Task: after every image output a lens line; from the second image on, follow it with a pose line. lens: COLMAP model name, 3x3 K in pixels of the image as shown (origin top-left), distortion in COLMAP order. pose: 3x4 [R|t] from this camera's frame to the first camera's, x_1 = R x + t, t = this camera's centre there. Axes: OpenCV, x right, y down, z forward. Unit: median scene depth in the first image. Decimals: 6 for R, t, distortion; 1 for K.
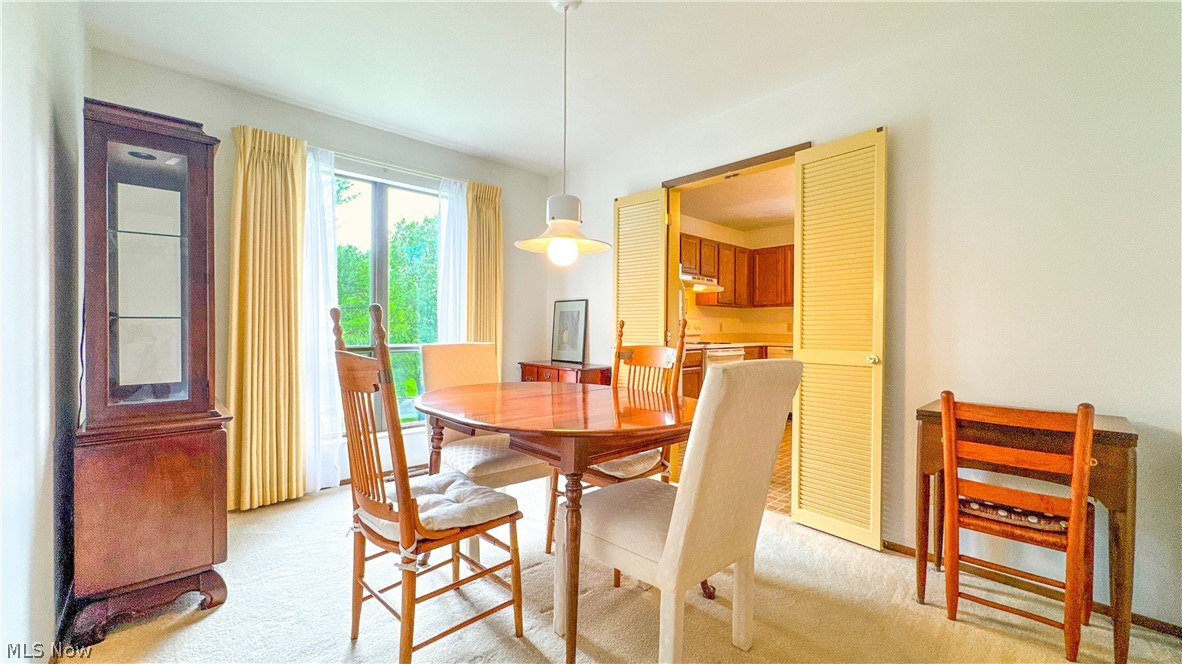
lens RADIAL K [[470.4, 0, 591.0], [0, 470.4, 332.0], [0, 0, 1]] dist [-0.001321, -0.000259]
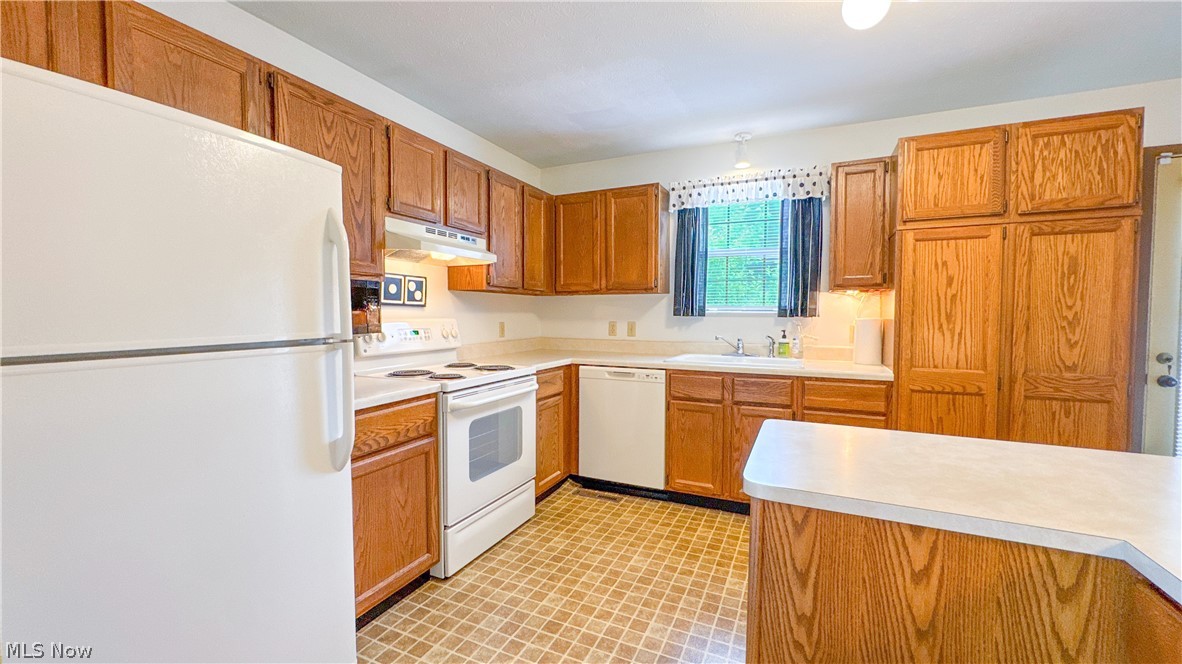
lens RADIAL K [[475.7, 0, 591.0], [0, 475.7, 332.0], [0, 0, 1]] dist [-0.001053, -0.000143]
pose [[0.925033, -0.019719, 0.379374, 0.174953], [0.008303, 0.999463, 0.031705, -0.026685], [-0.379796, -0.026178, 0.924700, 0.473041]]
